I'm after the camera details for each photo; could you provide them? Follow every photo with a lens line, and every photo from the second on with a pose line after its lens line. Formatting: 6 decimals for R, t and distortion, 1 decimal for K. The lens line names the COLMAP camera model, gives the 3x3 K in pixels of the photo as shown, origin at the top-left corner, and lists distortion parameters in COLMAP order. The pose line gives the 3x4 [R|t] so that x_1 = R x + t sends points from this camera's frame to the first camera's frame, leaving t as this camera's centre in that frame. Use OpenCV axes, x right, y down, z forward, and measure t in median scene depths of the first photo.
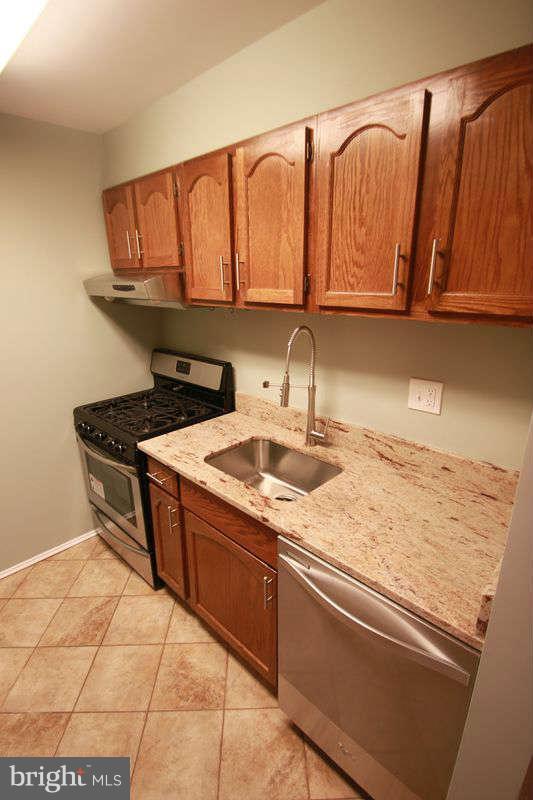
lens RADIAL K [[384.2, 0, 264.8], [0, 384.2, 397.9], [0, 0, 1]] dist [0.003885, -0.016359]
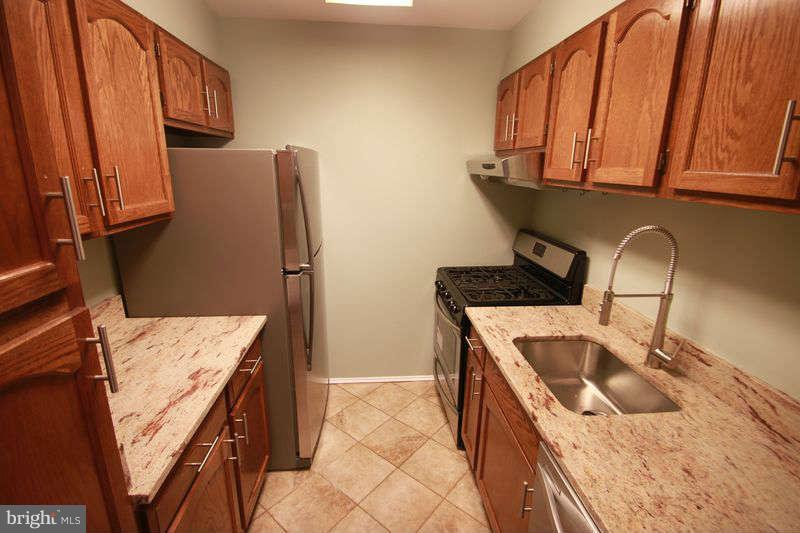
lens RADIAL K [[366.5, 0, 401.5], [0, 366.5, 263.9], [0, 0, 1]] dist [0.009561, -0.014089]
pose [[0.756943, 0.188778, -0.625620, 0.164790], [-0.215609, 0.975901, 0.033606, 0.002342], [0.616887, 0.109452, 0.779404, 0.070329]]
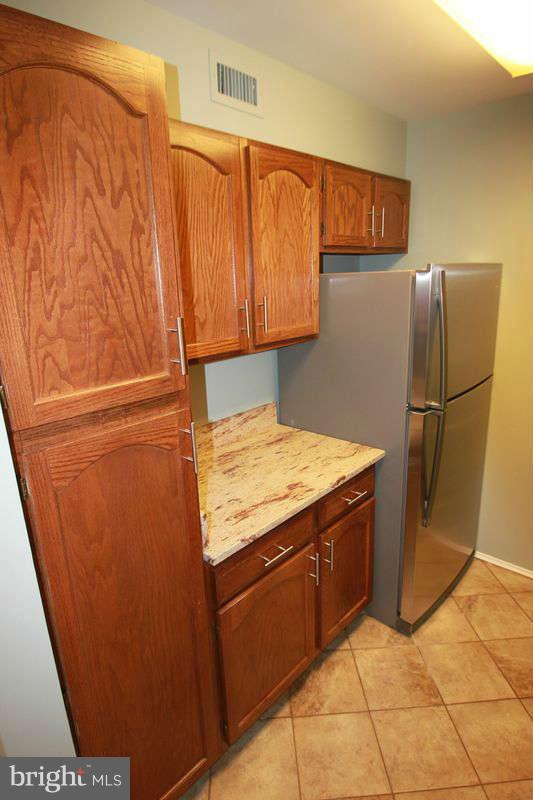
lens RADIAL K [[443.2, 0, 266.5], [0, 443.2, 400.0], [0, 0, 1]] dist [-0.000627, -0.028726]
pose [[0.017826, 0.275359, -0.961176, 0.313413], [-0.254493, 0.930916, 0.261970, -0.081243], [0.966910, 0.239943, 0.086672, 0.224045]]
